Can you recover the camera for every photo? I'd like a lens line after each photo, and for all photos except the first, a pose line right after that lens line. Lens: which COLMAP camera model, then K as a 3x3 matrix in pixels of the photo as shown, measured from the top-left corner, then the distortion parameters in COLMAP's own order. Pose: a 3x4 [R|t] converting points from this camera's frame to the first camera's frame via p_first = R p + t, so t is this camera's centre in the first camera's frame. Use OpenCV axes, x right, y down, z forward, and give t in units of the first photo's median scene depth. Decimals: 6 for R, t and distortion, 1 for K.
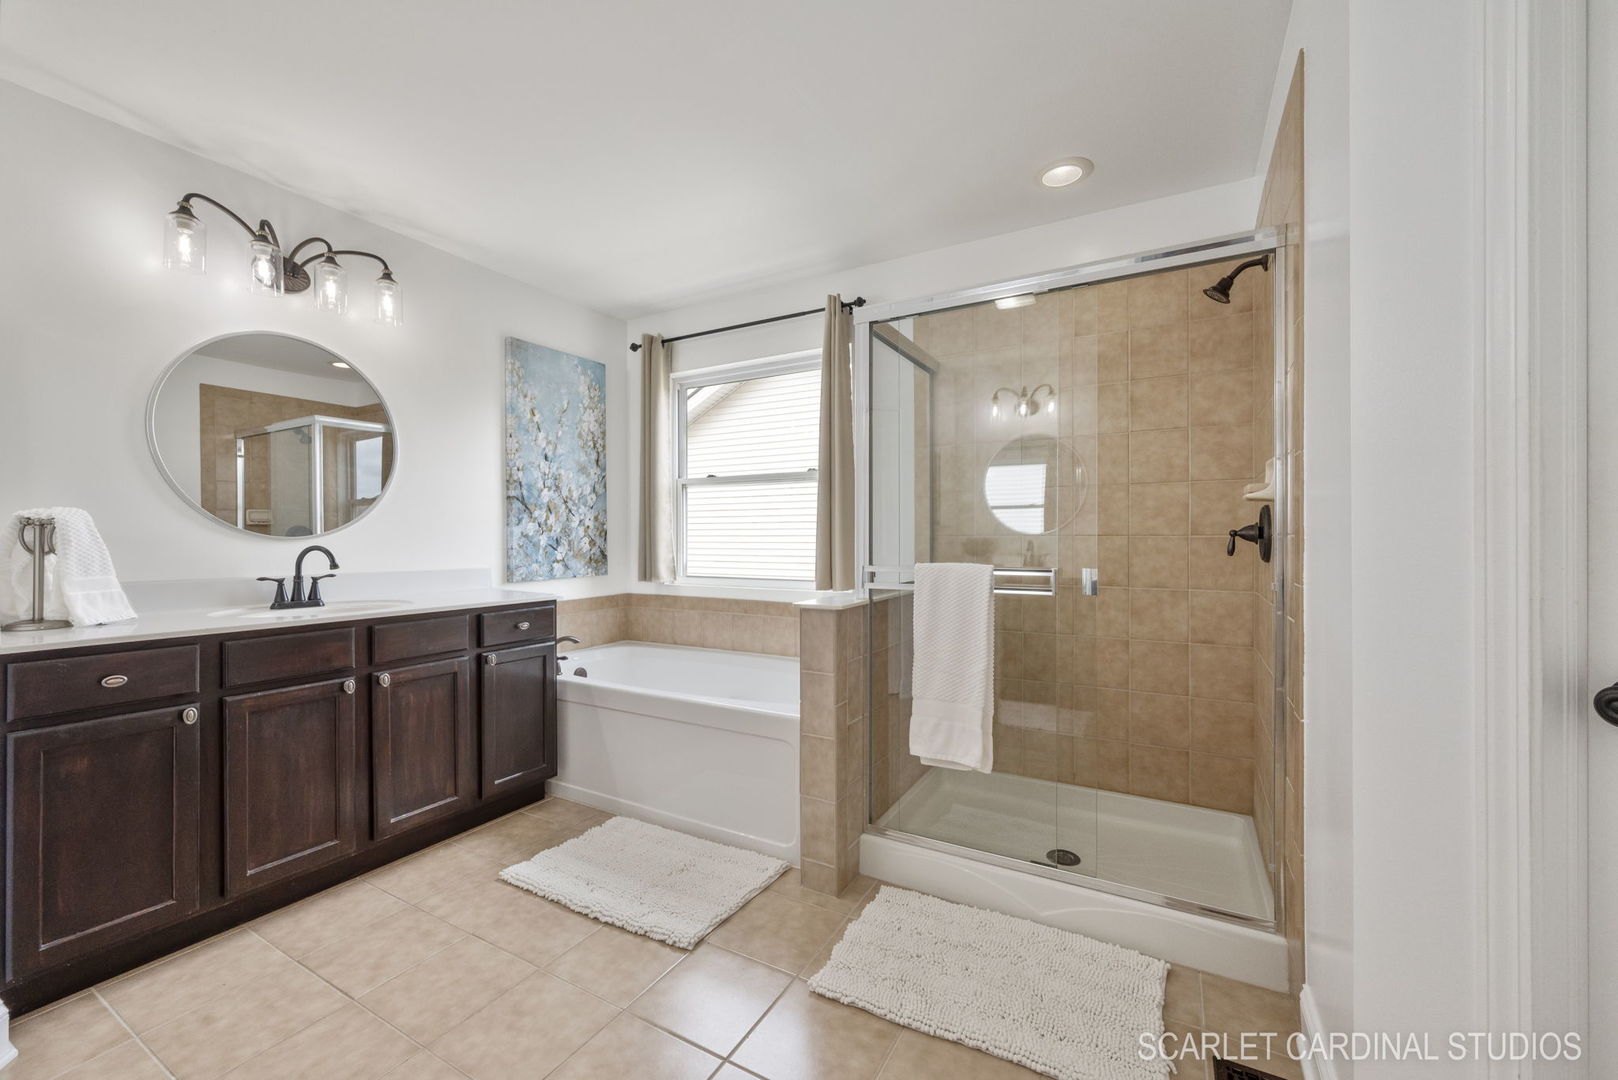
lens RADIAL K [[635.6, 0, 799.1], [0, 635.6, 535.3], [0, 0, 1]] dist [-0.001056, -0.000107]
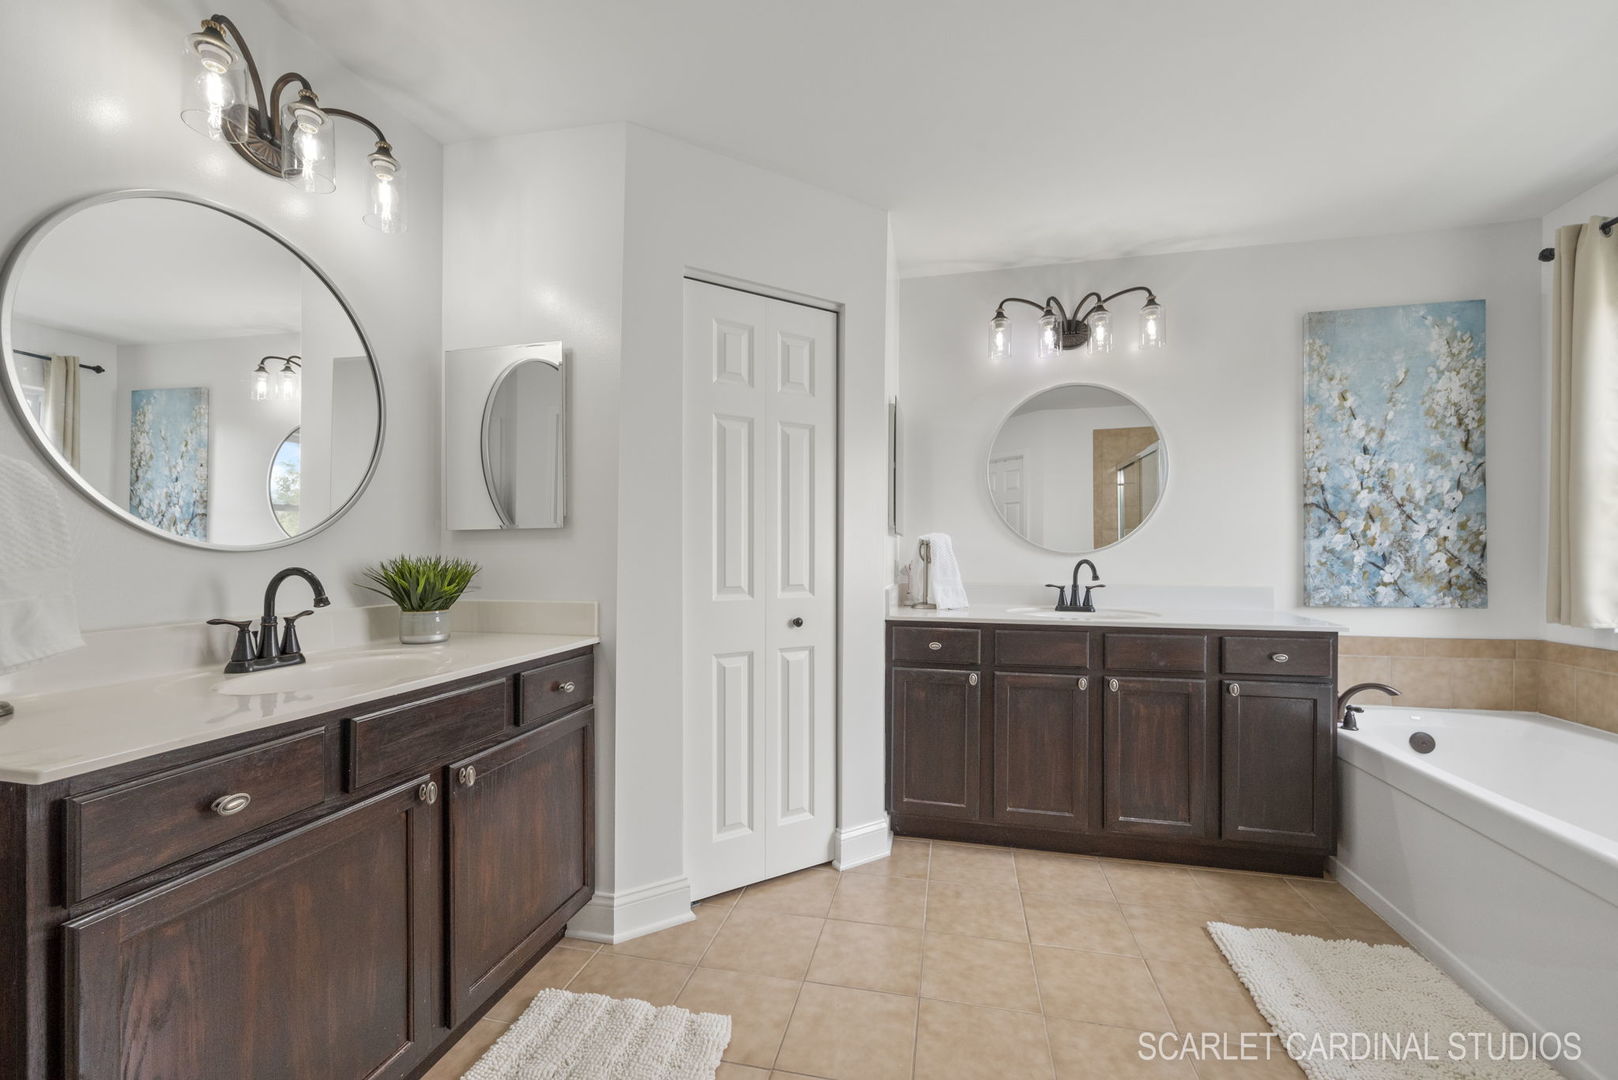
lens RADIAL K [[635.6, 0, 803.7], [0, 635.6, 552.6], [0, 0, 1]] dist [-0.001056, -0.000107]
pose [[0.302985, 0.002598, -0.952992, 0.186464], [0.001468, 0.999994, 0.003193, -0.000842], [0.952994, -0.002366, 0.302980, 0.150510]]
